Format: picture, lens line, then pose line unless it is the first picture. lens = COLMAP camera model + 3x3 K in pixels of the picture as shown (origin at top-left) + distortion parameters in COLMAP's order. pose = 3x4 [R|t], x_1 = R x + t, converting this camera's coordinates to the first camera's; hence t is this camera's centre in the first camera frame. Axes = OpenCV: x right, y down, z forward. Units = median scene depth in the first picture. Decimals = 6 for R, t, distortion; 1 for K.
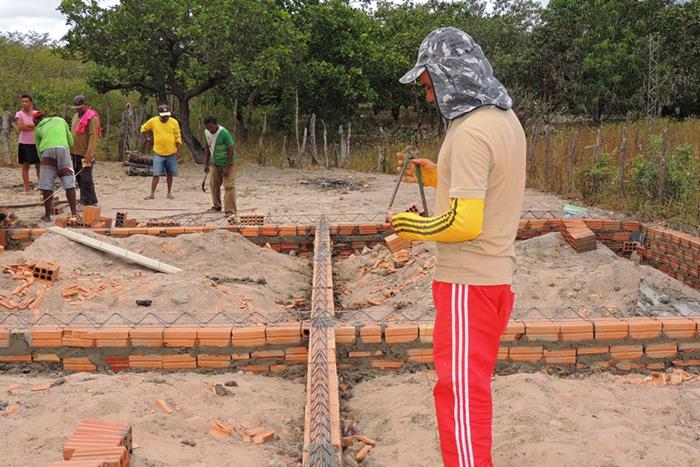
lens RADIAL K [[794.1, 0, 350.0], [0, 794.1, 233.5], [0, 0, 1]] dist [-0.060692, -0.009050]
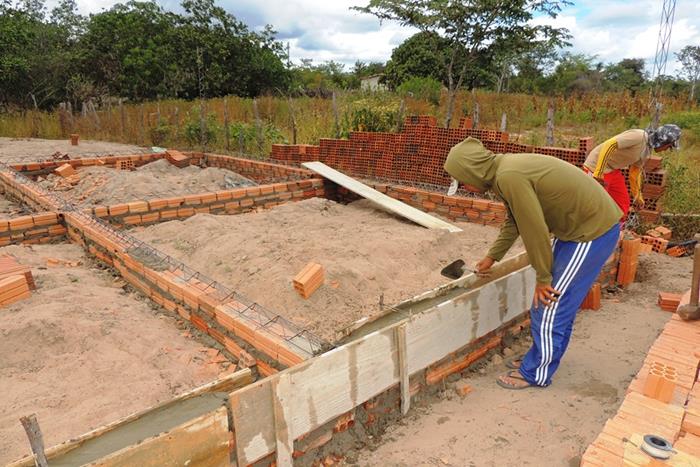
lens RADIAL K [[497.8, 0, 351.5], [0, 497.8, 235.6], [0, 0, 1]] dist [-0.012967, -0.003463]
pose [[0.748384, -0.156595, 0.644515, -0.235525], [0.078529, 0.985814, 0.148335, 0.048570], [-0.658600, -0.060398, 0.750065, -0.181709]]
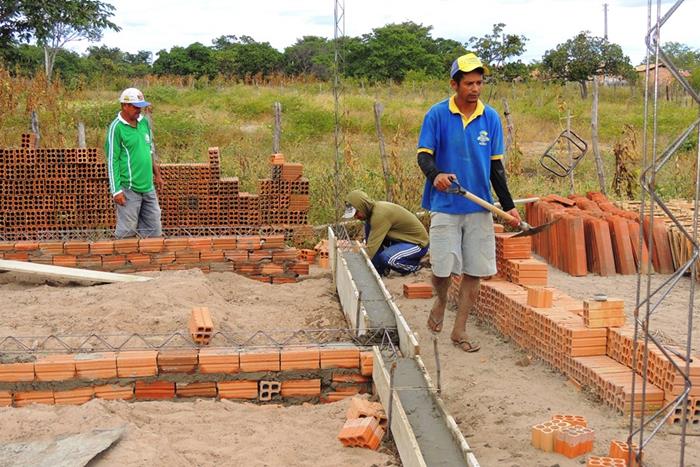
lens RADIAL K [[1048.1, 0, 342.8], [0, 1048.1, 234.7], [0, 0, 1]] dist [-0.042202, -0.106396]
pose [[-0.058131, -0.135211, 0.989110, -0.961198], [0.154597, 0.977614, 0.142725, -0.039905], [-0.986266, 0.161210, -0.035926, 0.172642]]
